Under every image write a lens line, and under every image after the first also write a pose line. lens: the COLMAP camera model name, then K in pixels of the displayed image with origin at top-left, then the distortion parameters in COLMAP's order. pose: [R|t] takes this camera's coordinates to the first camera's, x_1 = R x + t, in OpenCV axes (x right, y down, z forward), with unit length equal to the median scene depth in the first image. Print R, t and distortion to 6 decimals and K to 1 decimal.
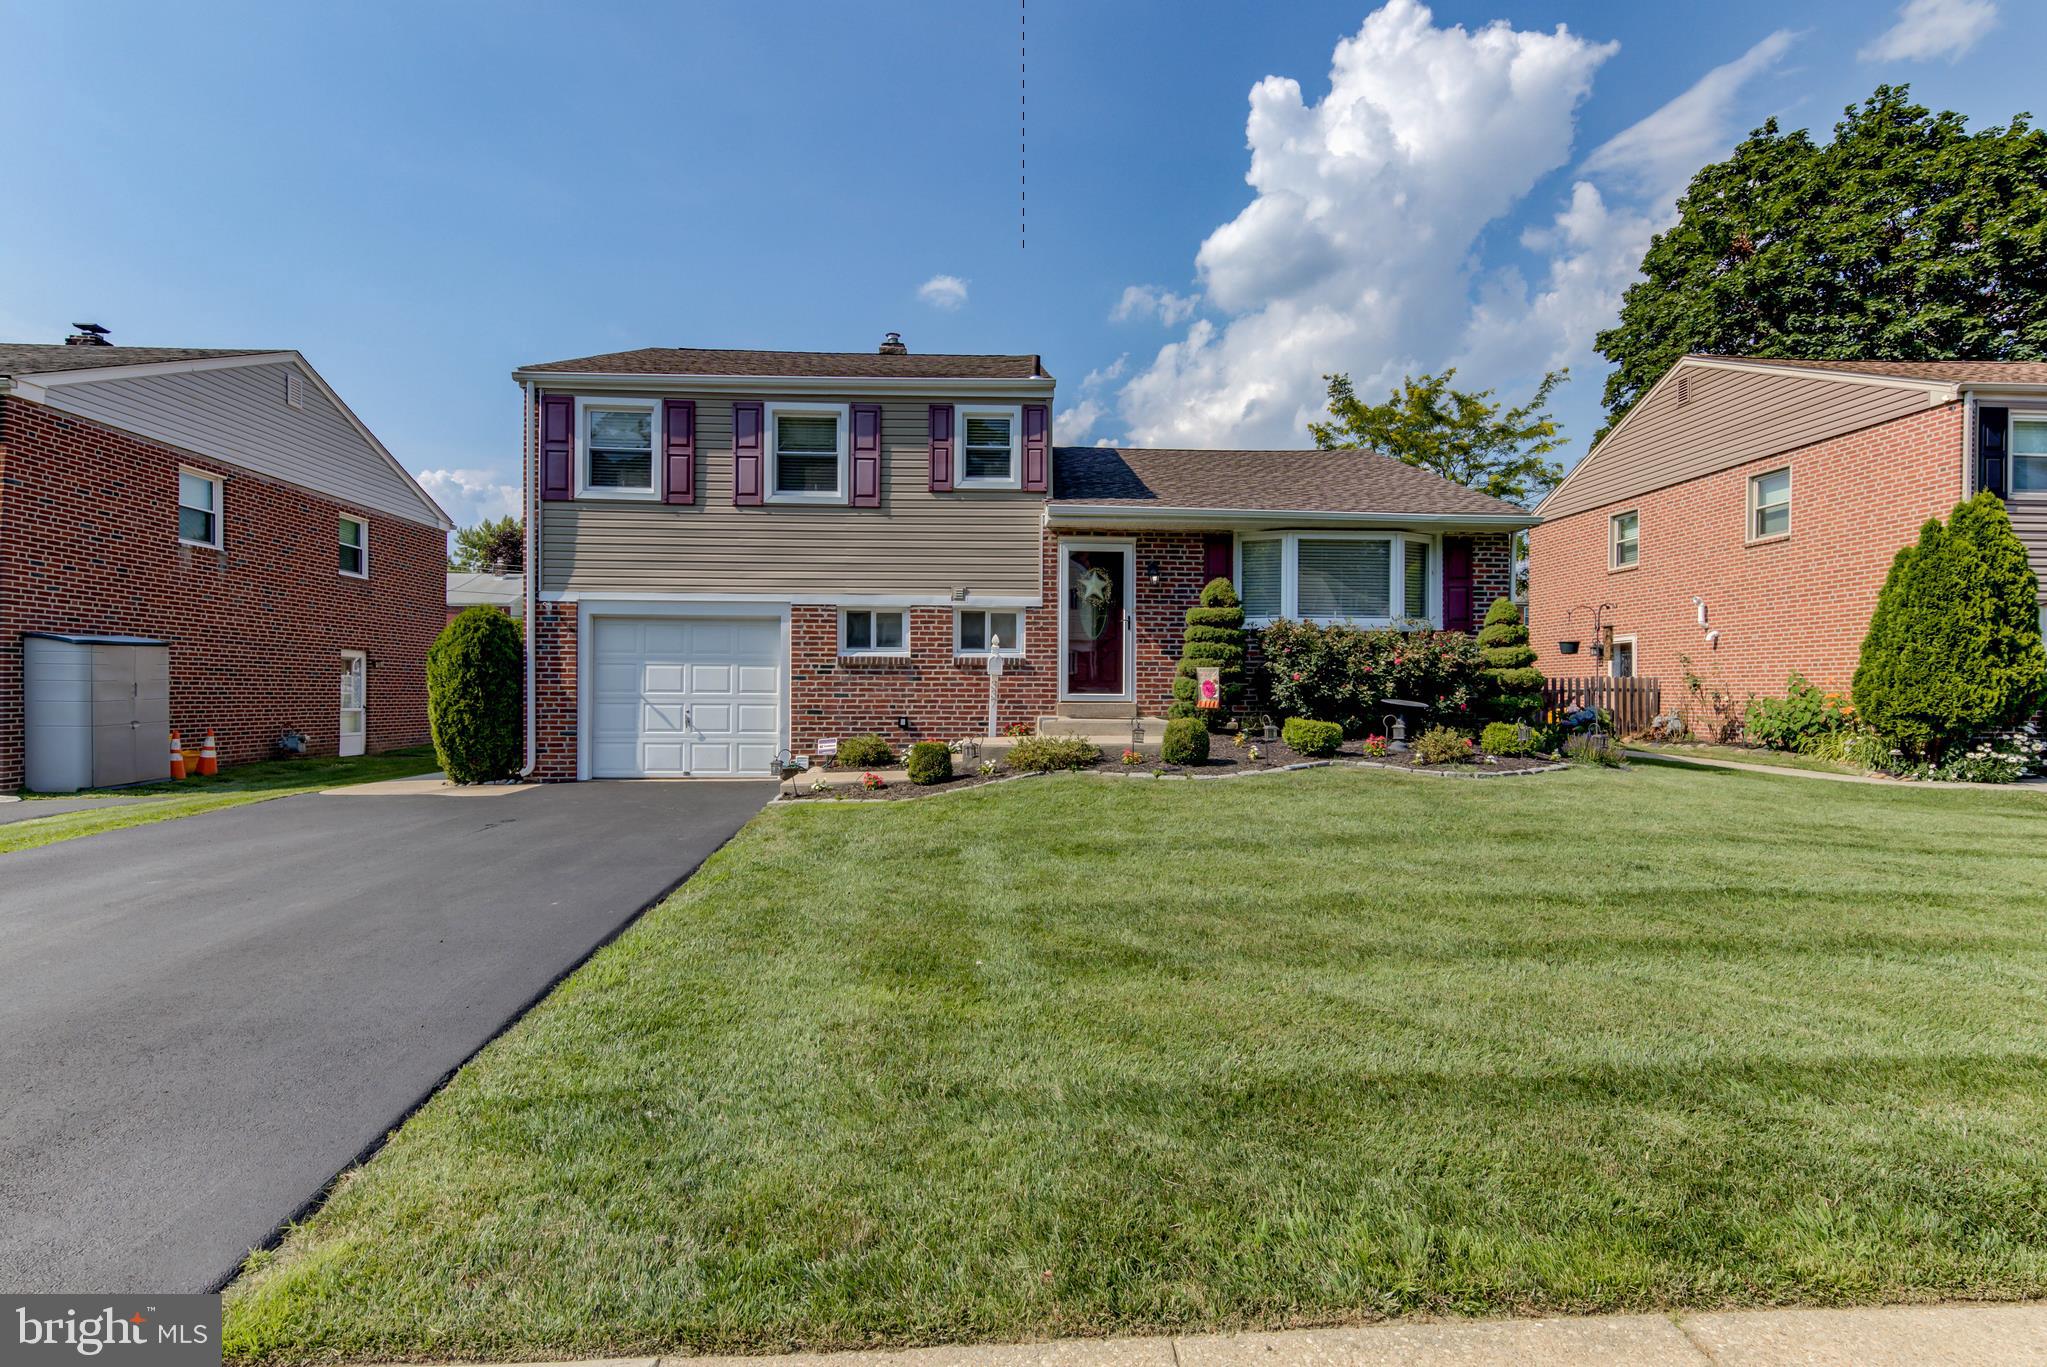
lens RADIAL K [[1033.3, 0, 1023.5], [0, 1033.3, 690.1], [0, 0, 1]] dist [0.026132, -0.008399]
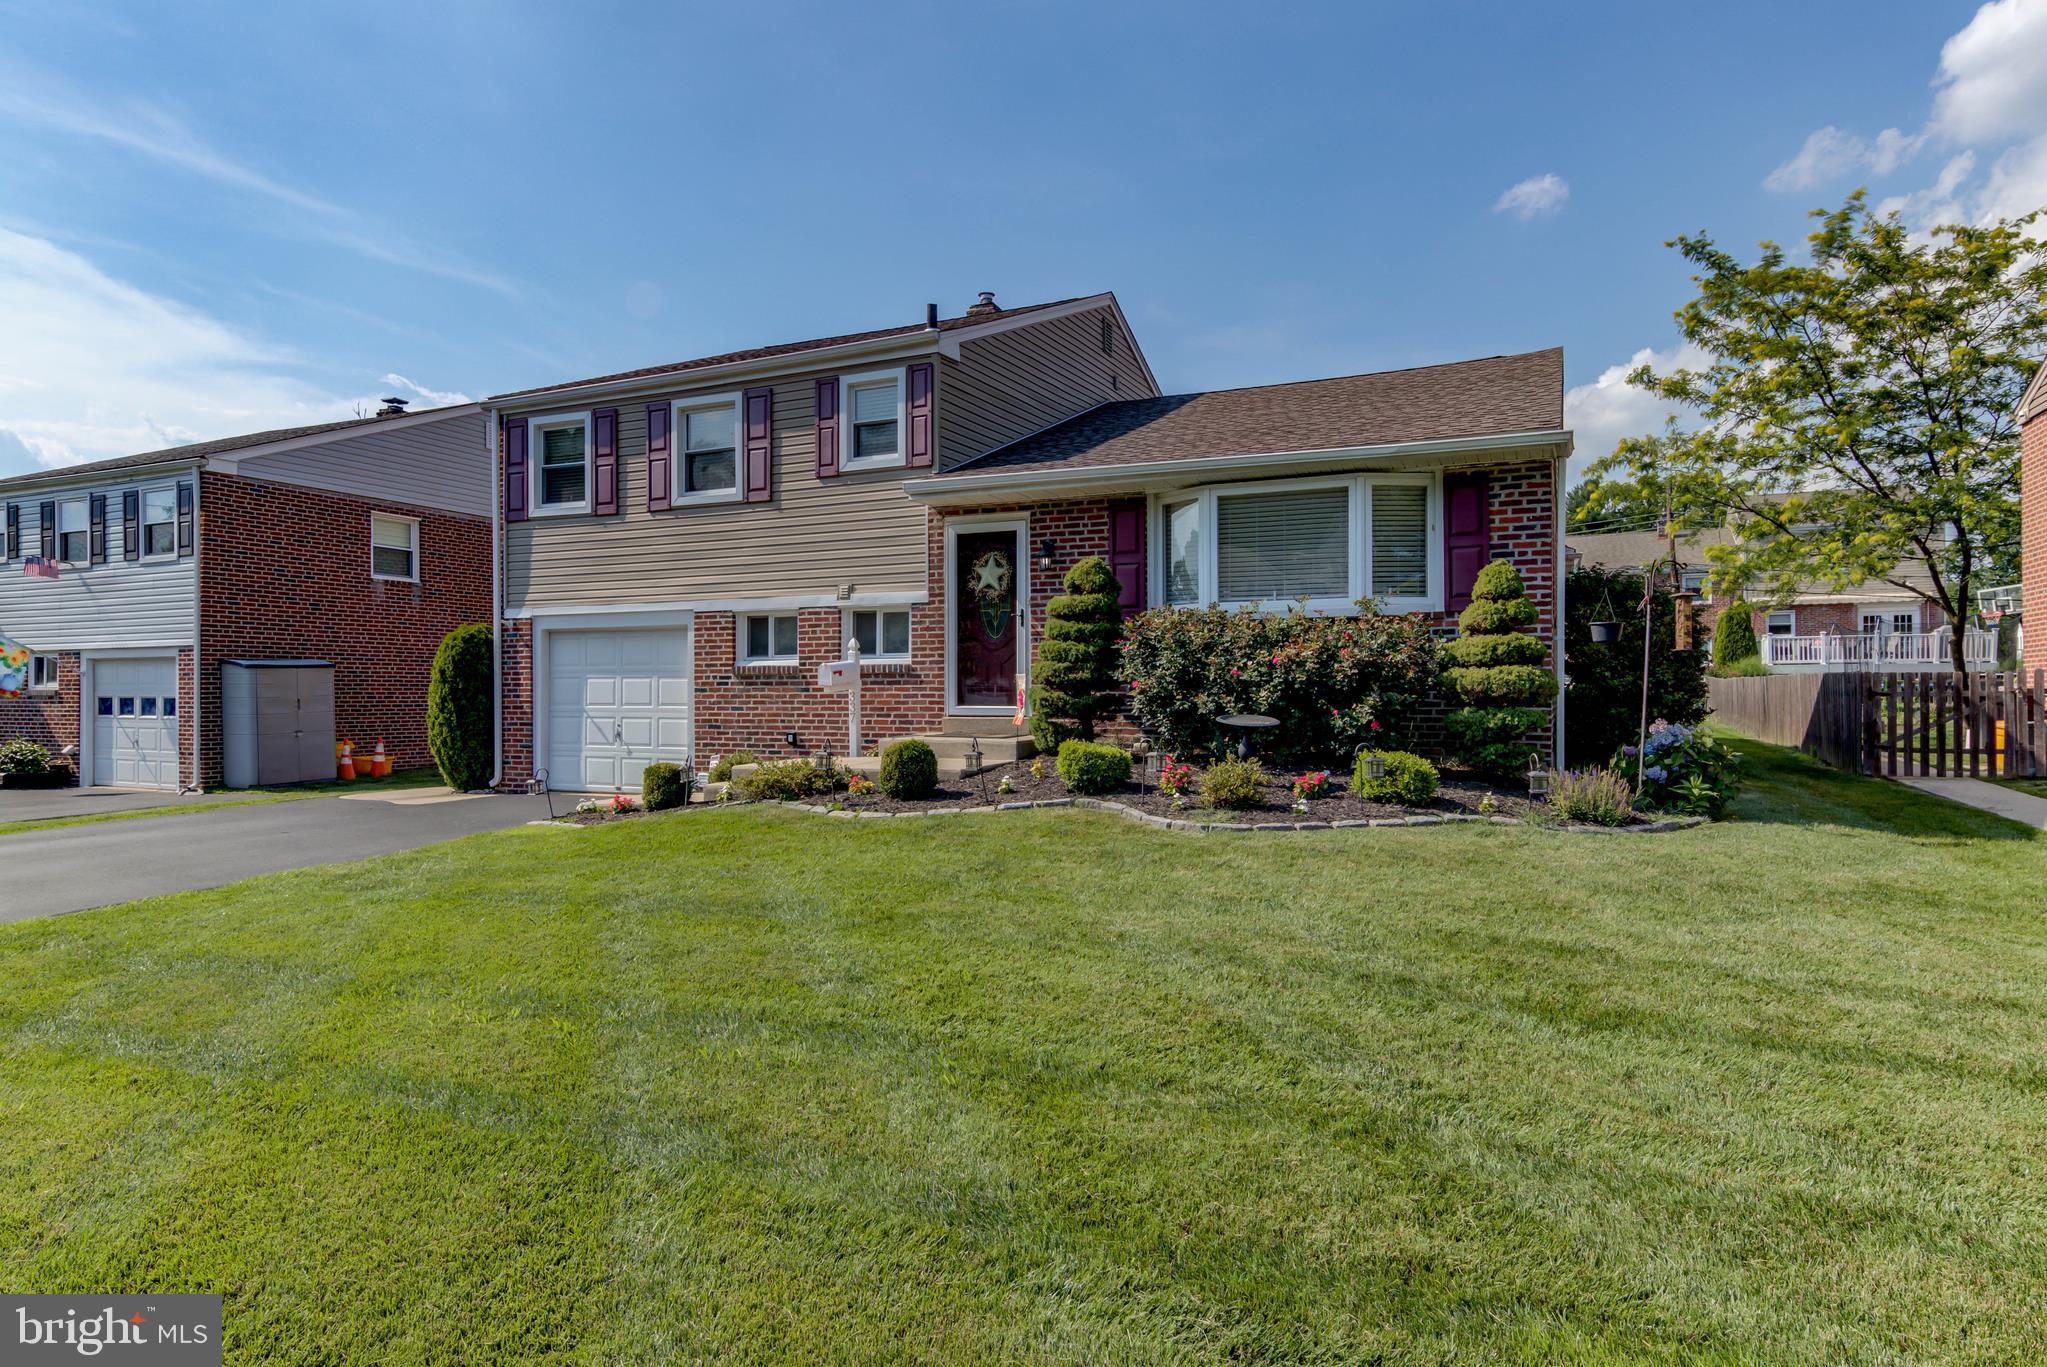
lens RADIAL K [[1172.1, 0, 1023.5], [0, 1172.1, 683.5], [0, 0, 1]] dist [0.024015, -0.000319]
pose [[0.884488, -0.011258, -0.466428, 0.534460], [0.009518, 0.999936, -0.006086, -0.008432], [0.466466, 0.000943, 0.884538, 0.194691]]
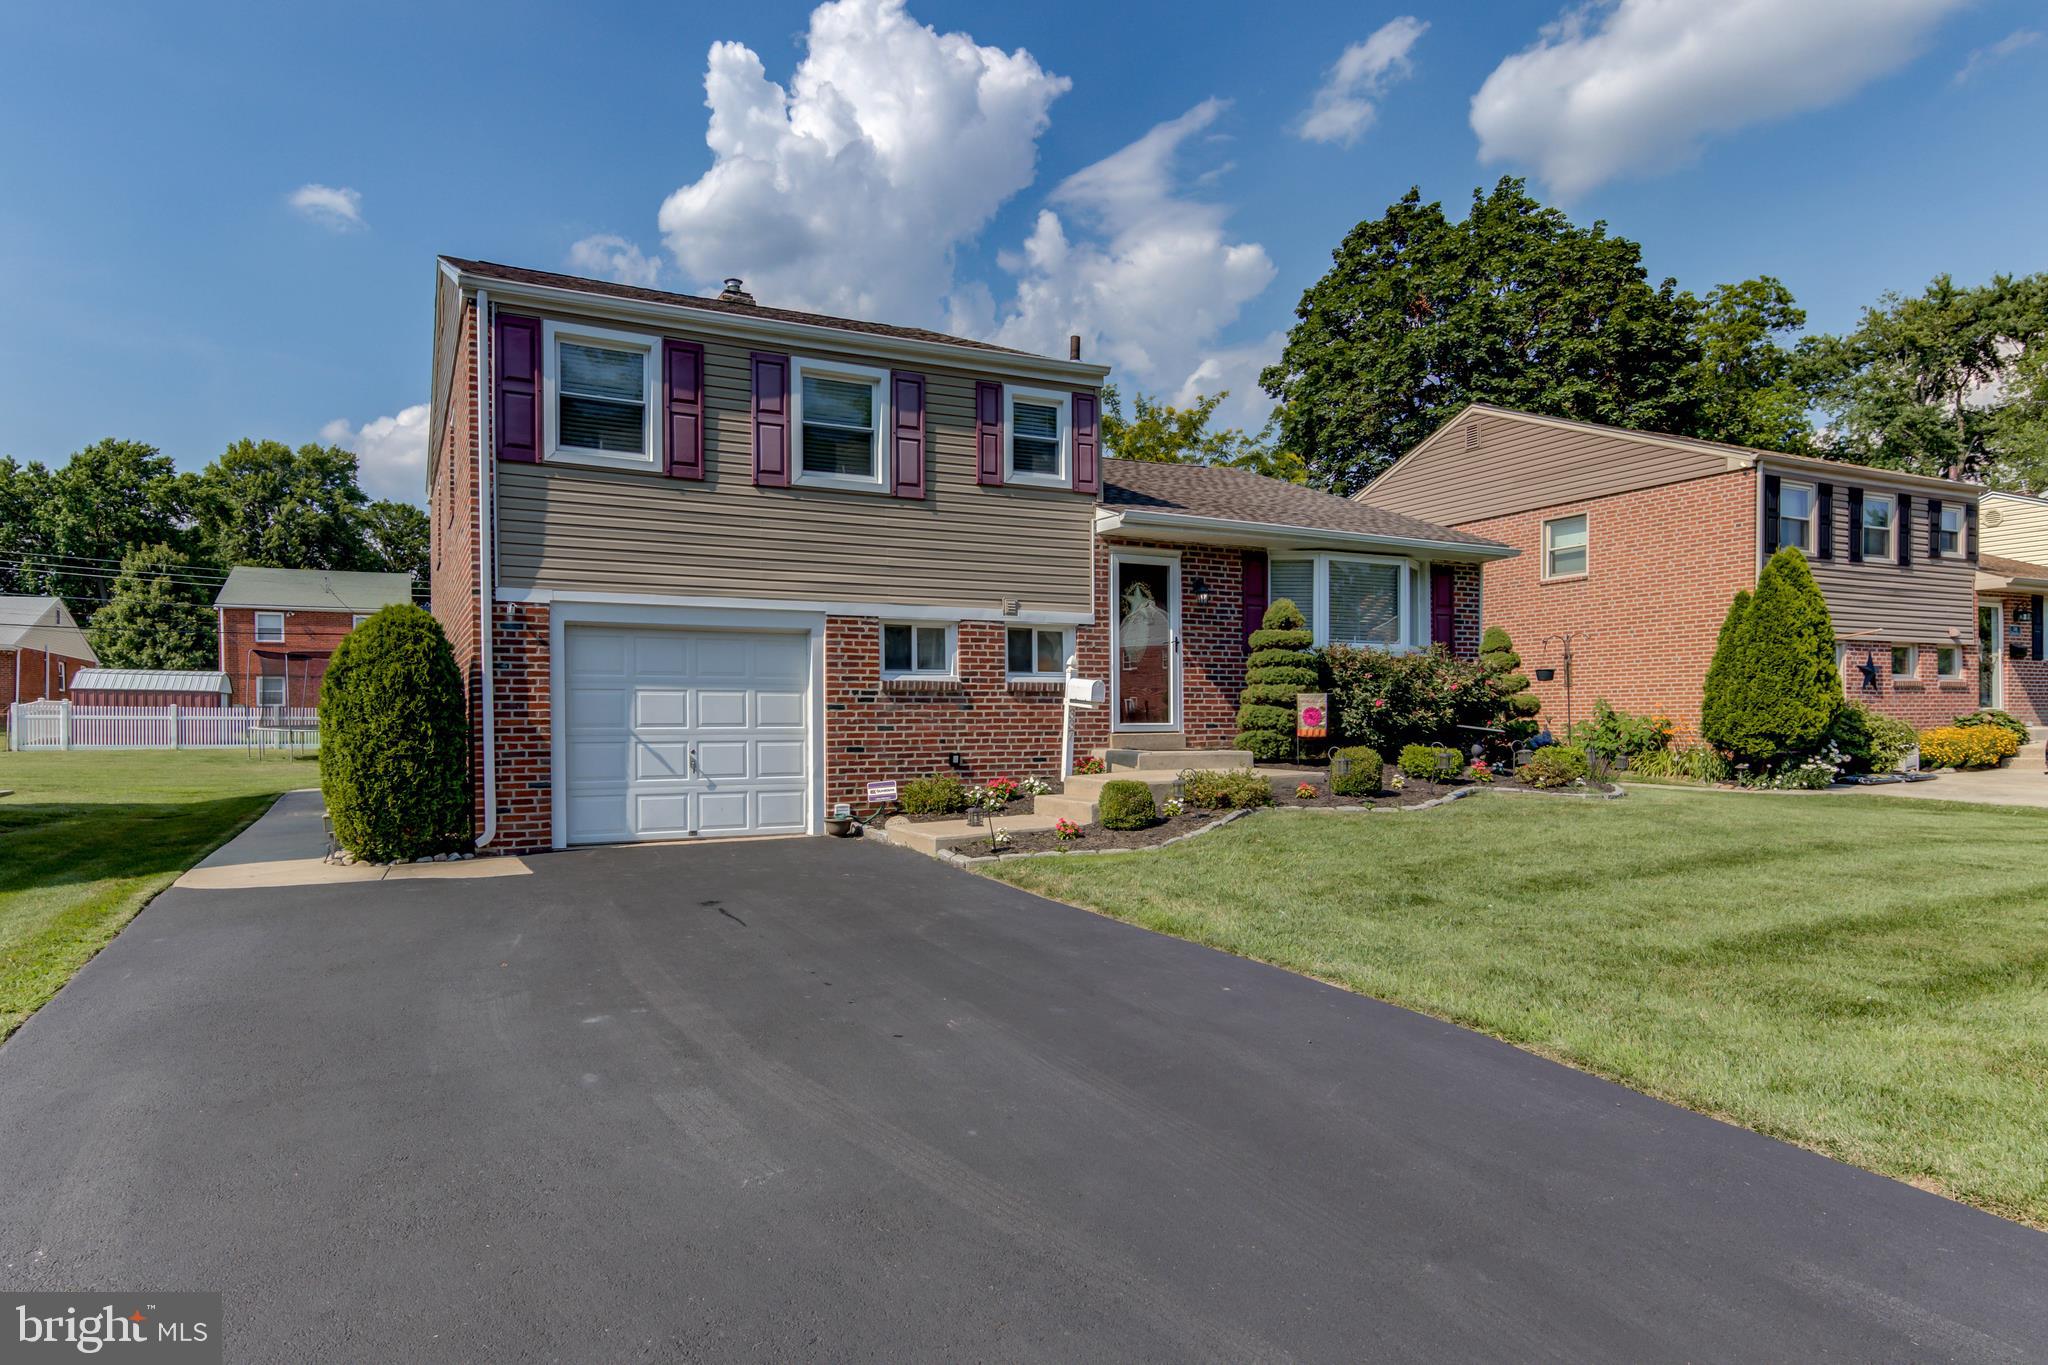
lens RADIAL K [[1177.9, 0, 966.0], [0, 1177.9, 733.4], [0, 0, 1]] dist [0.021146, 0.000047]
pose [[0.919137, -0.013451, 0.393708, -0.481441], [0.009412, 0.999881, 0.012189, -0.001596], [-0.393825, -0.007498, 0.919155, 0.122366]]
